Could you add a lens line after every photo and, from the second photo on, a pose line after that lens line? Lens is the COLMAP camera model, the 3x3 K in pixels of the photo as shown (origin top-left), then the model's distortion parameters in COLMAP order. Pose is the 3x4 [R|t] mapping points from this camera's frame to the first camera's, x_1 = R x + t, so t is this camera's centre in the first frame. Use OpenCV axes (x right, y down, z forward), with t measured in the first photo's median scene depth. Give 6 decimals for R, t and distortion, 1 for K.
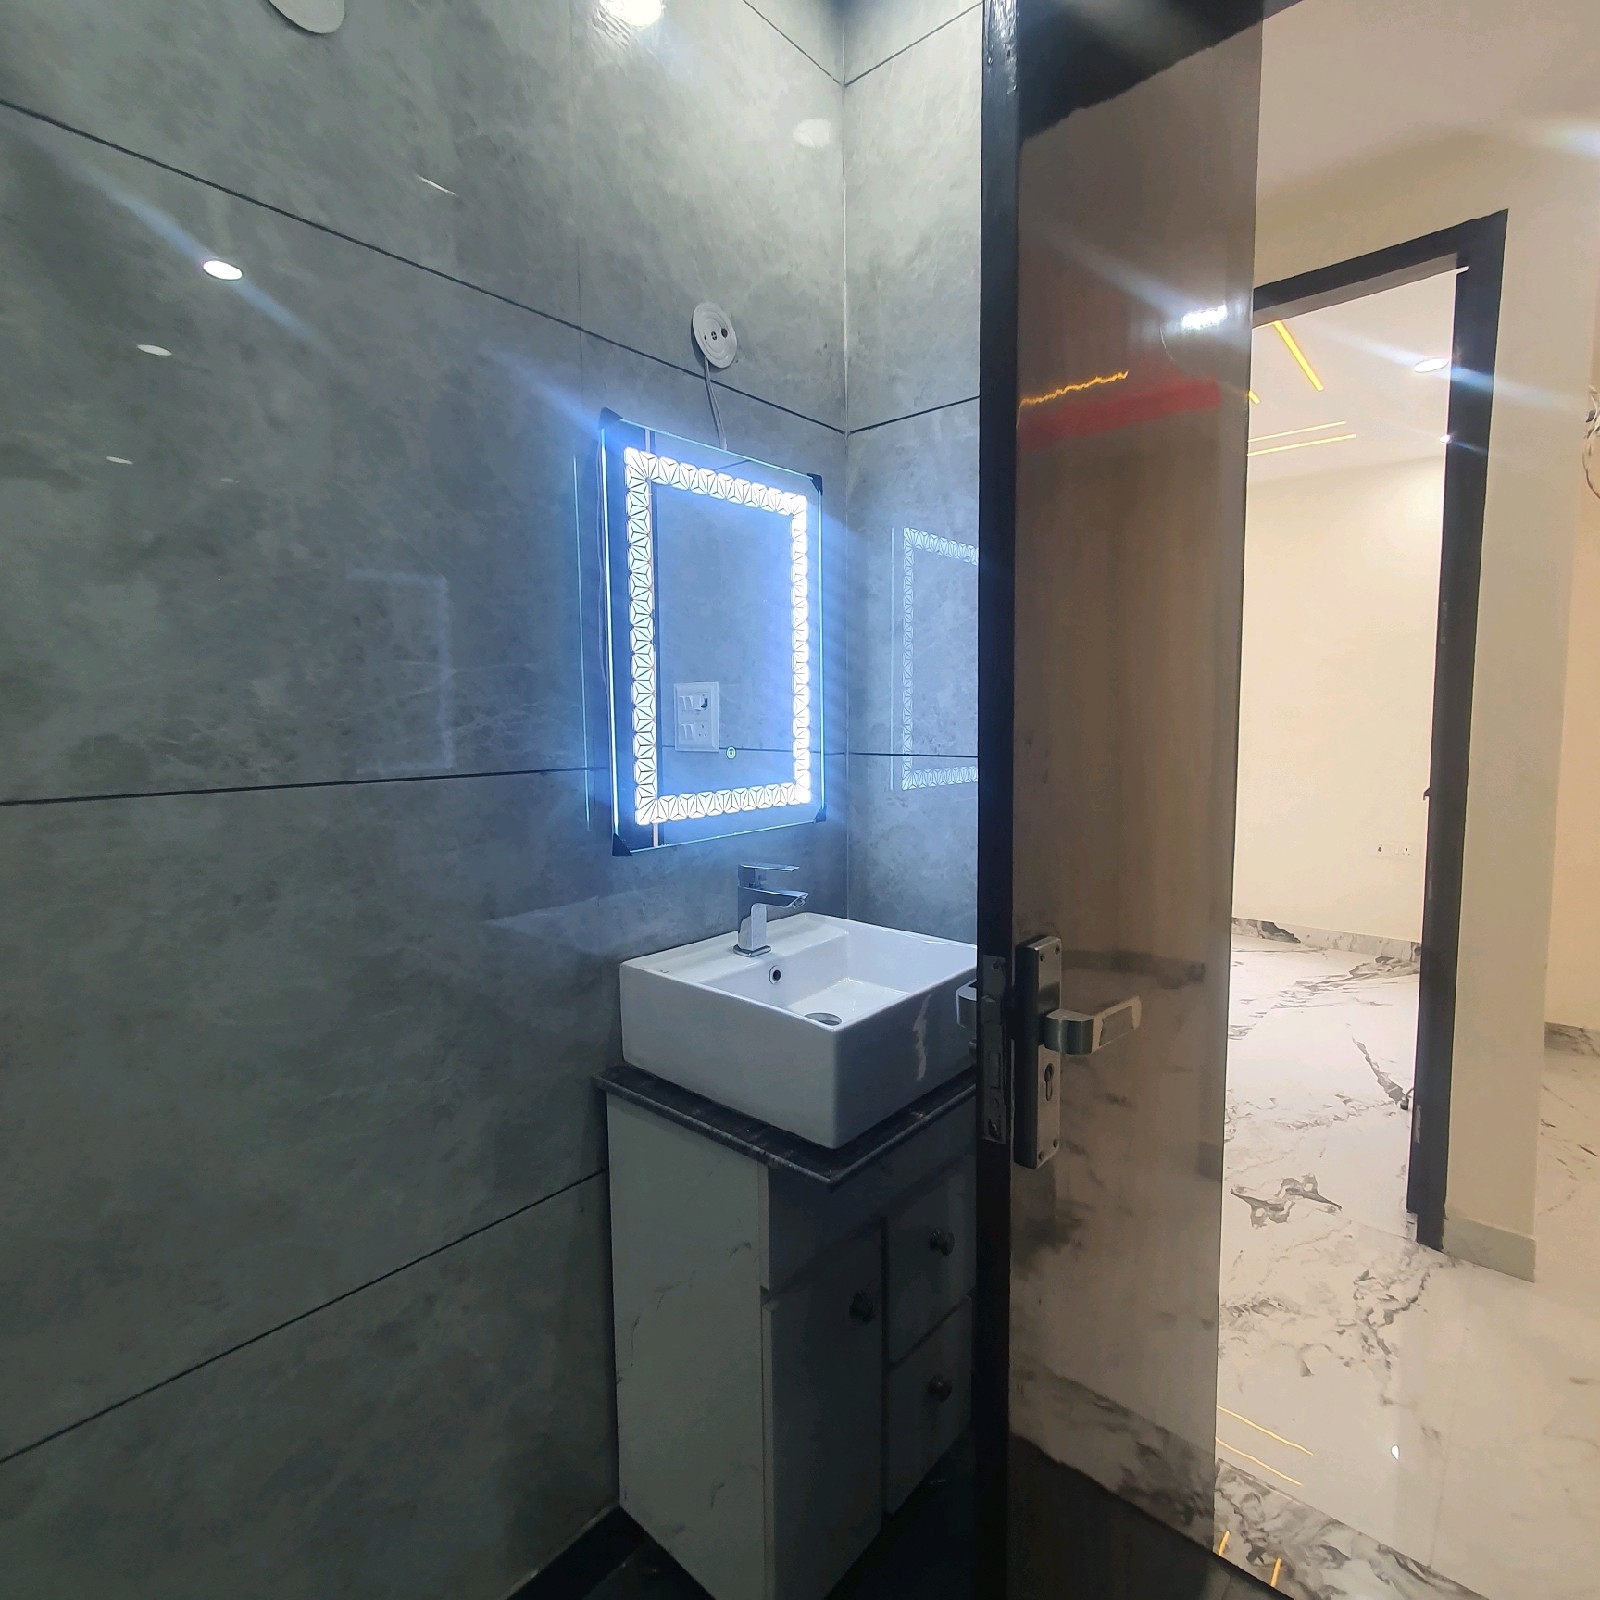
lens RADIAL K [[856.2, 0, 802.6], [0, 856.2, 793.1], [0, 0, 1]] dist [-0.002170, -0.001368]
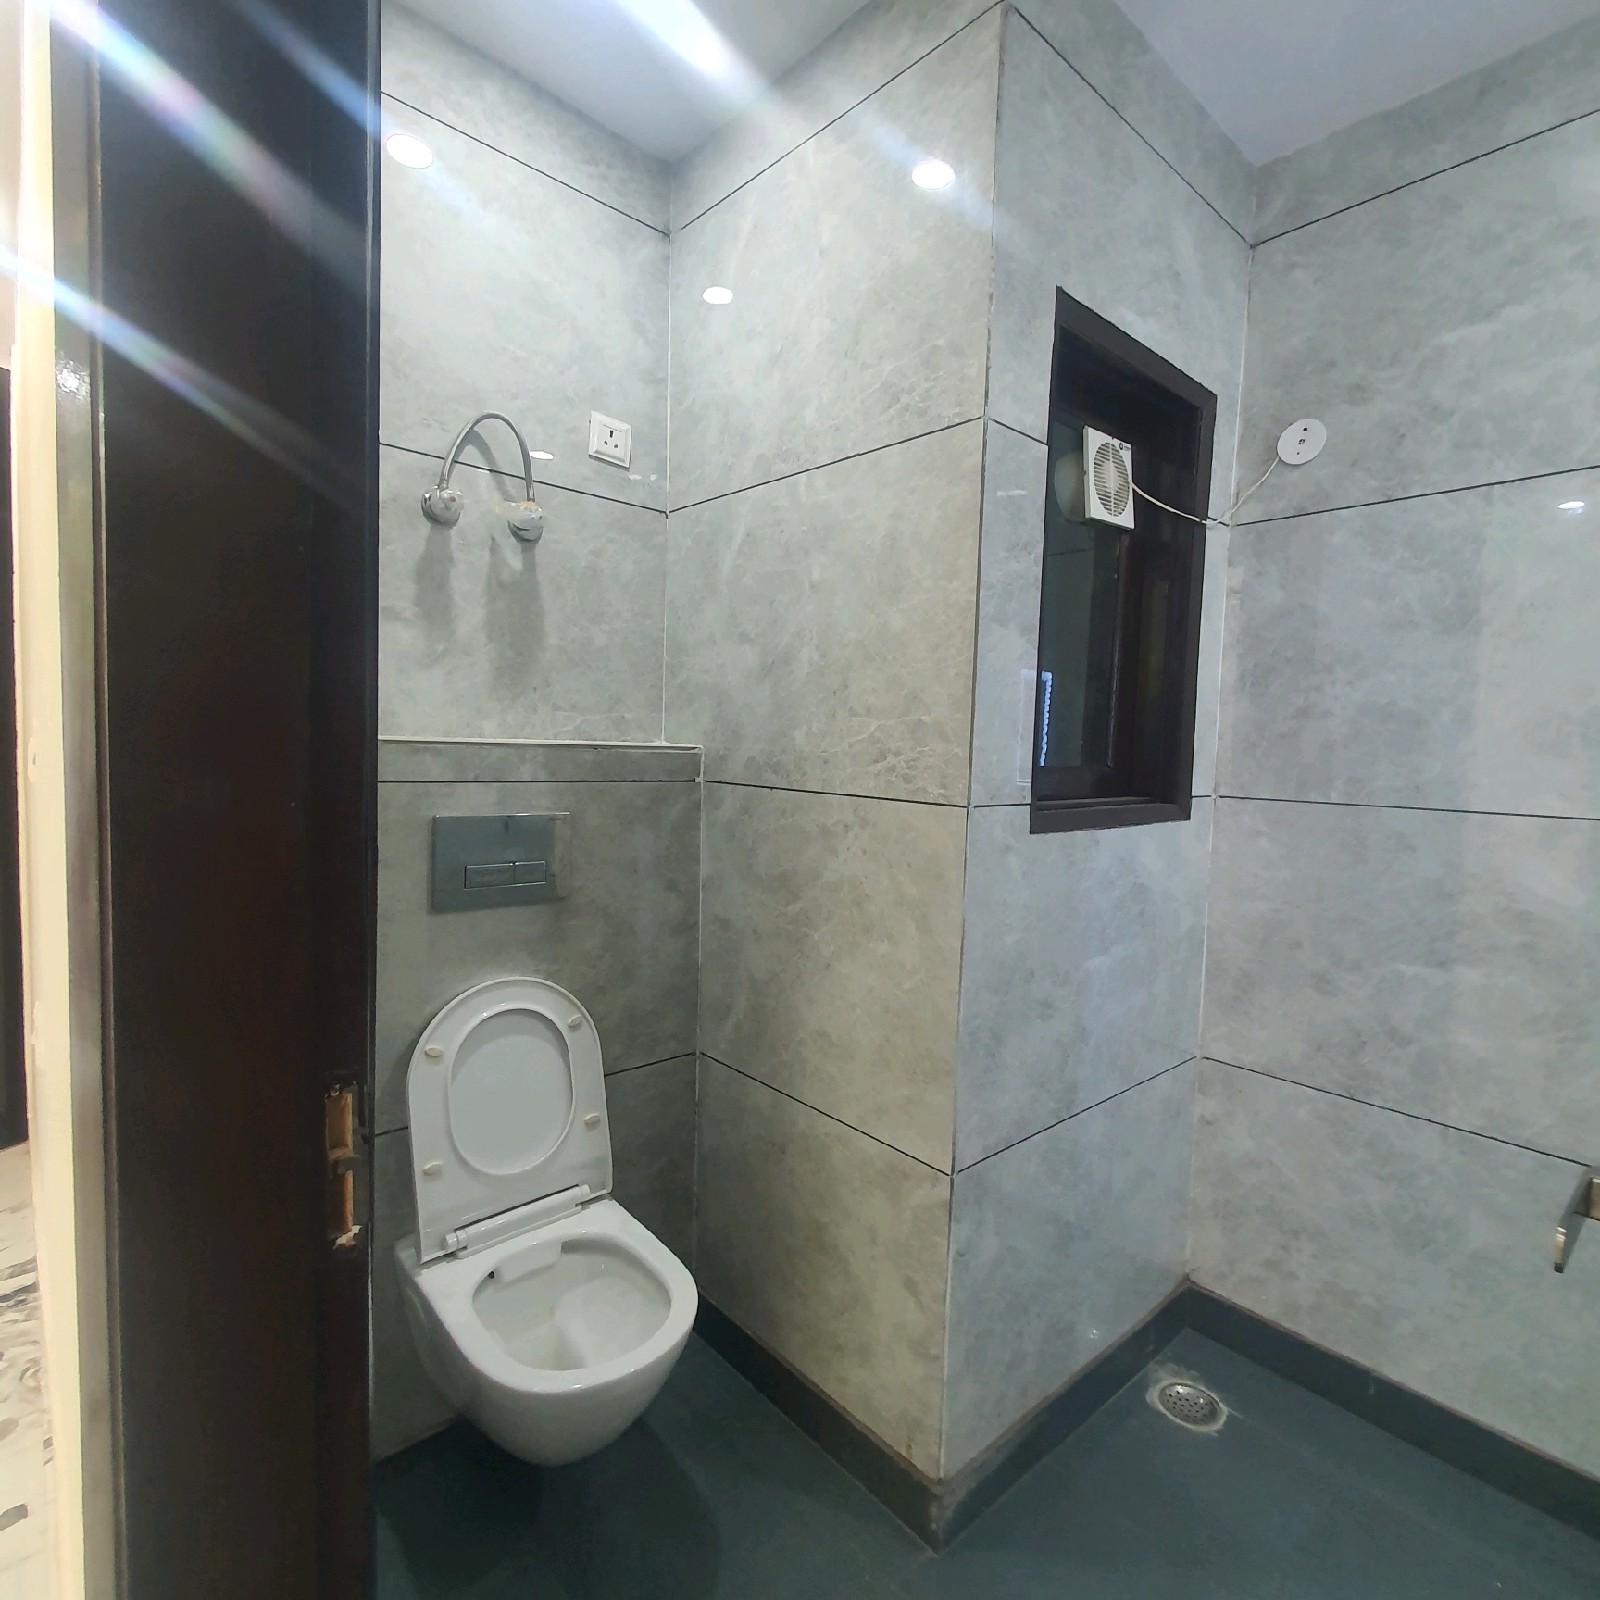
lens RADIAL K [[856.2, 0, 810.3], [0, 856.2, 808.7], [0, 0, 1]] dist [-0.002170, -0.001368]
pose [[-0.111043, 0.065075, -0.991683, 1.080463], [-0.146157, 0.985934, 0.081064, -0.111382], [0.983009, 0.153943, -0.099970, 1.141345]]
